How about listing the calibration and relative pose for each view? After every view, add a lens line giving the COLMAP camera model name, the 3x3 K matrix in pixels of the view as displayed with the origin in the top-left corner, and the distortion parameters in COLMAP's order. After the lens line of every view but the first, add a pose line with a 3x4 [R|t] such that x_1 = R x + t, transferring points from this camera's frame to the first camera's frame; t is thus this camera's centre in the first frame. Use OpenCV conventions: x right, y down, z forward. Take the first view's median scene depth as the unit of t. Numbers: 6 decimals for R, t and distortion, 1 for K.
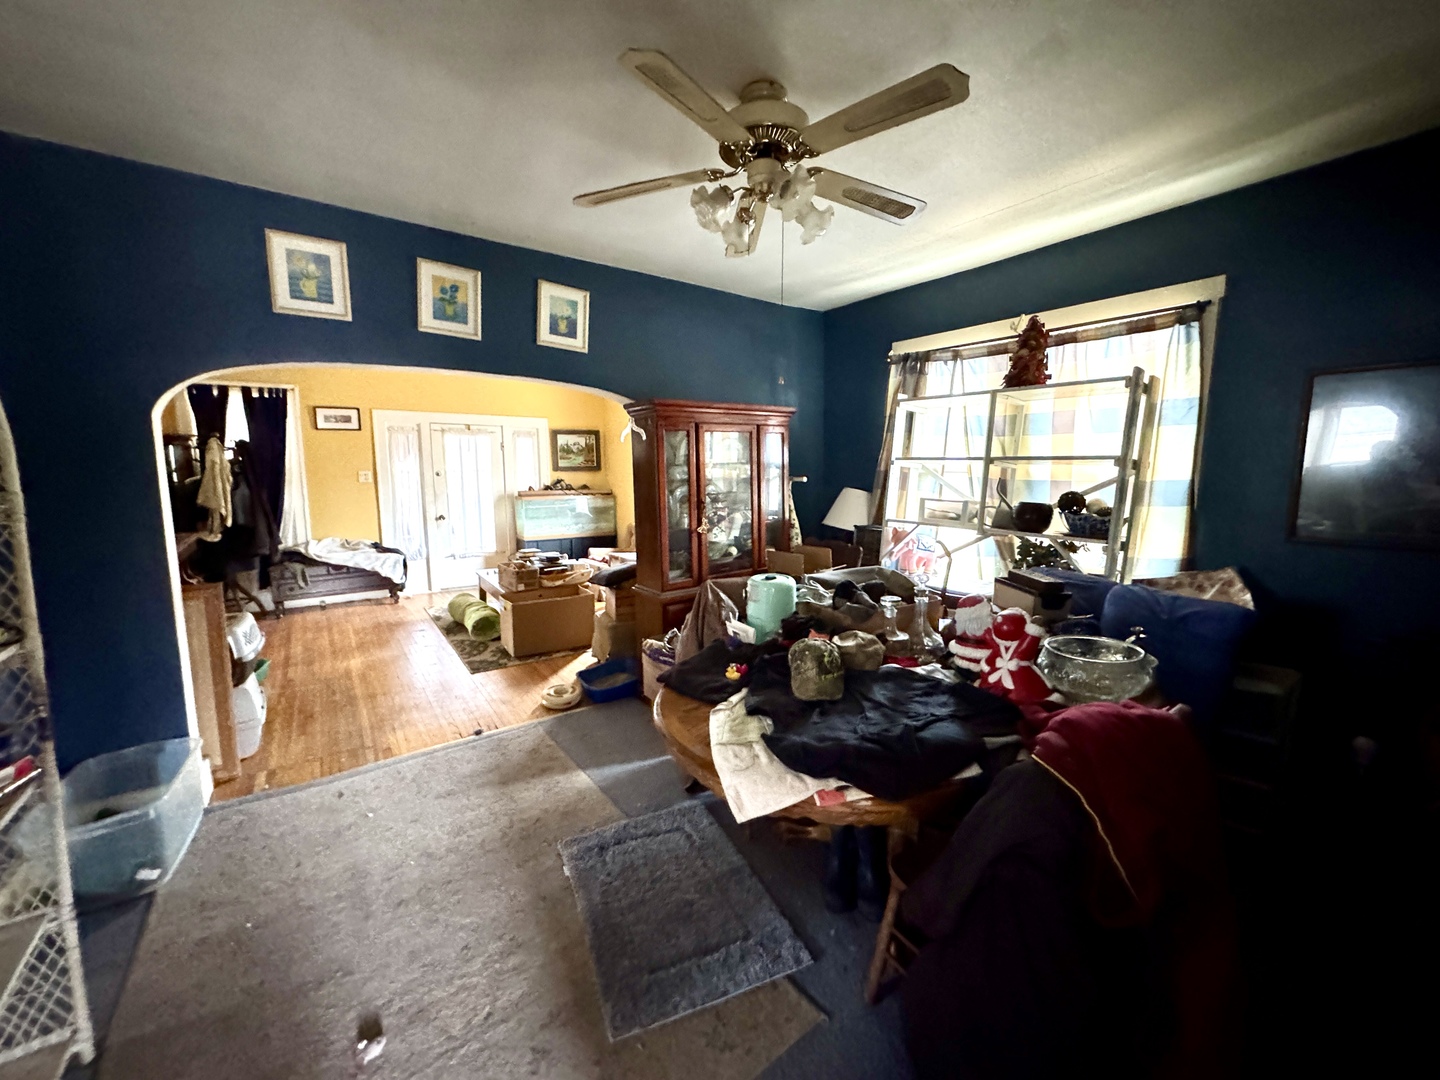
lens RADIAL K [[569.0, 0, 719.3], [0, 569.0, 538.9], [0, 0, 1]] dist [-0.001854, 0.000615]
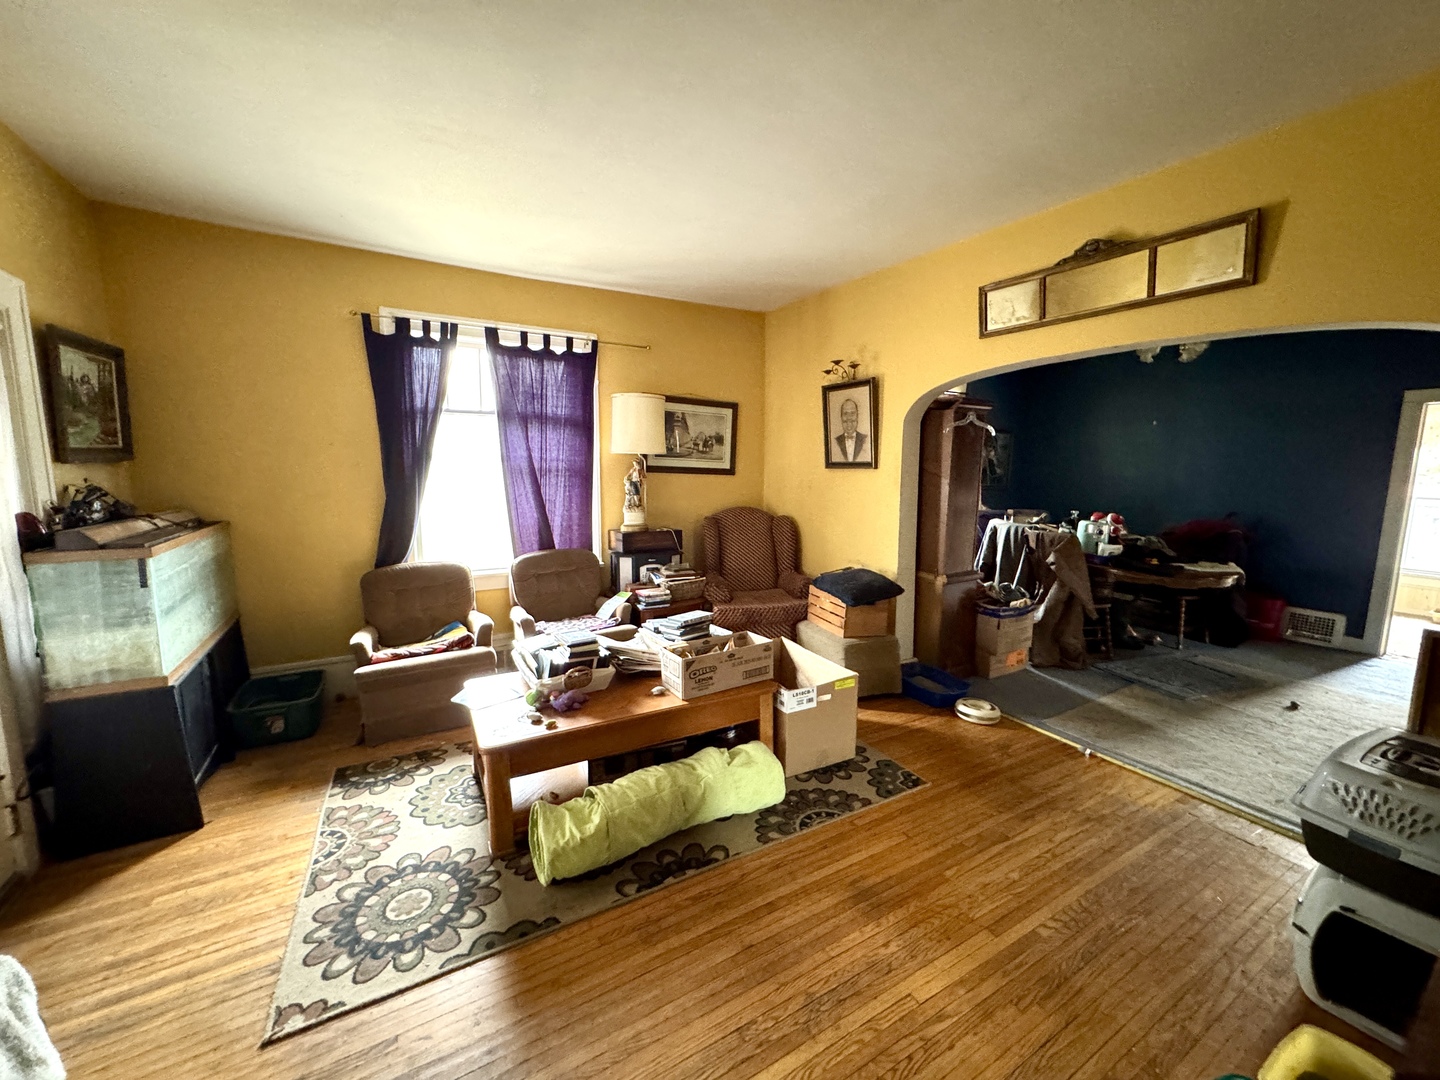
lens RADIAL K [[569.0, 0, 718.3], [0, 569.0, 540.3], [0, 0, 1]] dist [-0.001854, 0.000615]
pose [[0.091456, -0.131869, 0.987039, -0.742841], [0.117155, 0.985734, 0.120839, -0.095078], [-0.988894, 0.104586, 0.105600, 0.810428]]
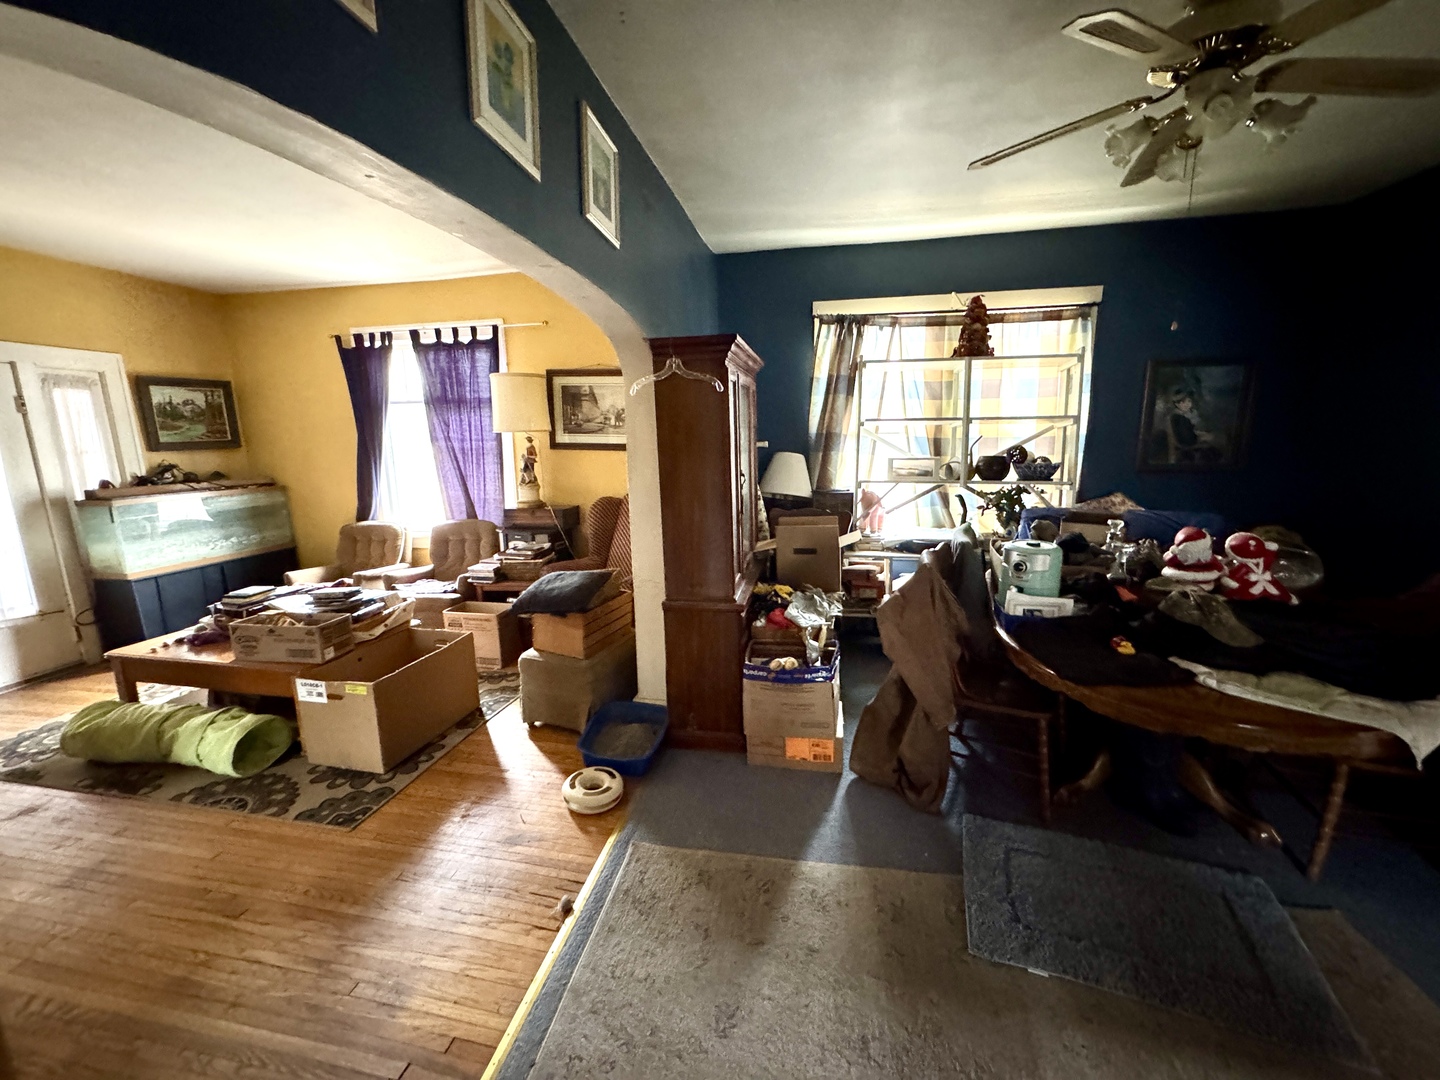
lens RADIAL K [[569.0, 0, 715.9], [0, 569.0, 538.2], [0, 0, 1]] dist [-0.001854, 0.000615]
pose [[0.725114, -0.138808, 0.674494, -0.361536], [0.106265, 0.990296, 0.089559, -0.031557], [-0.680381, 0.006735, 0.732828, 0.270267]]
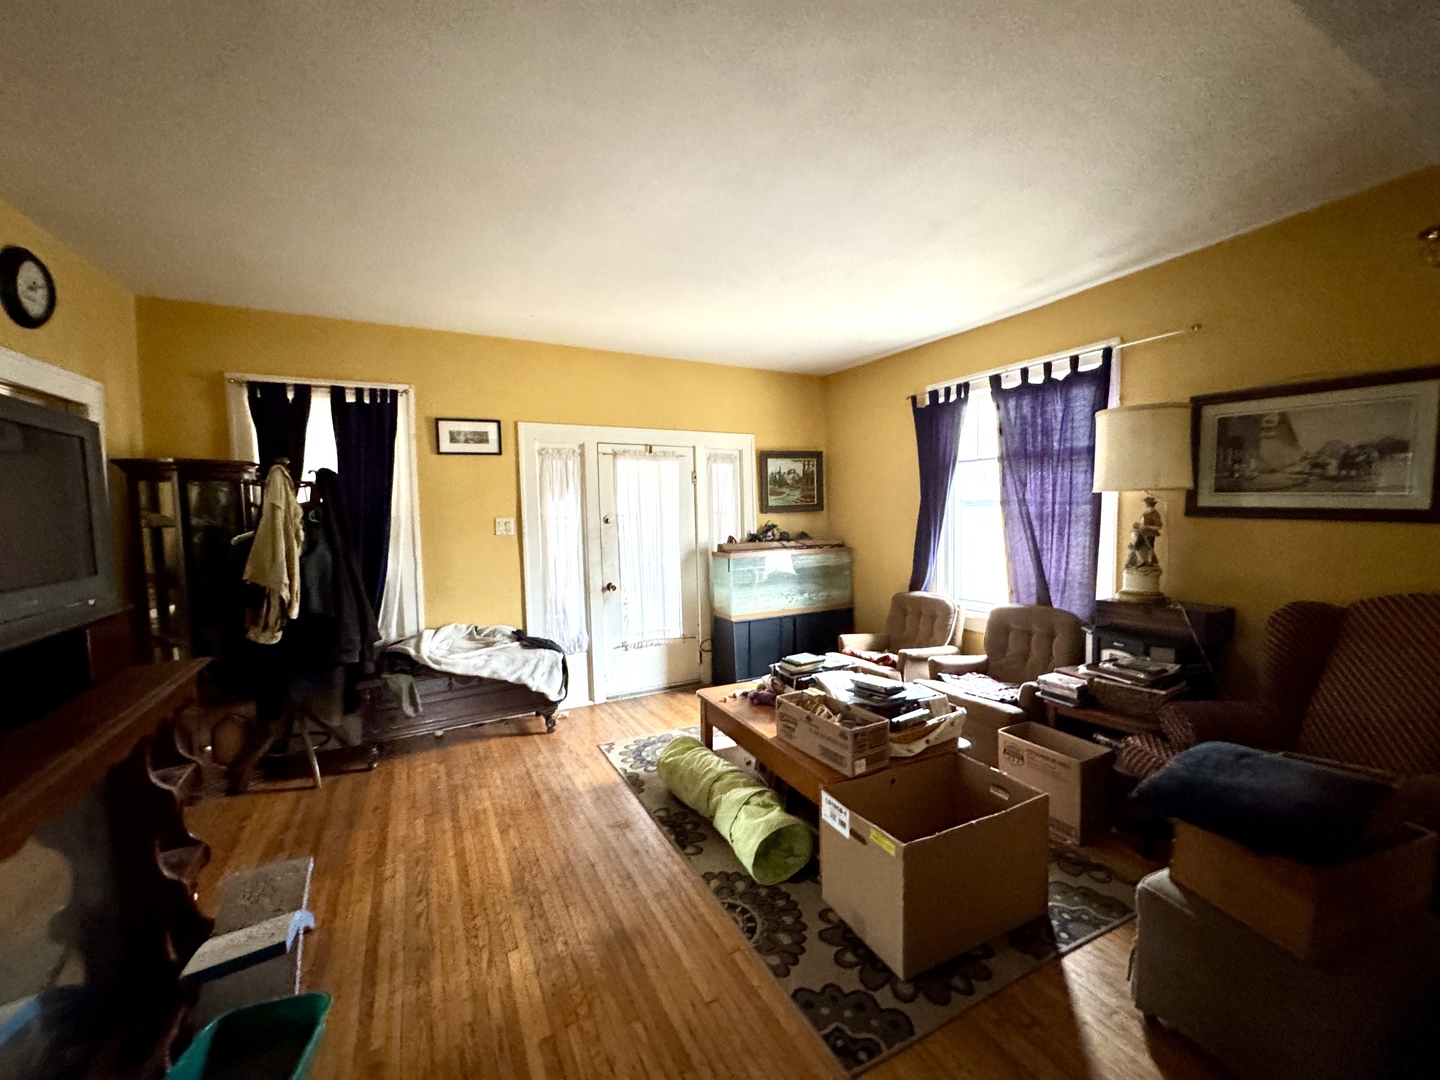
lens RADIAL K [[569.0, 0, 723.9], [0, 569.0, 538.1], [0, 0, 1]] dist [-0.001854, 0.000615]
pose [[0.992047, -0.015236, -0.124943, -0.329560], [0.005752, 0.997097, -0.075919, -0.051040], [0.125737, 0.074597, 0.989255, 0.439461]]
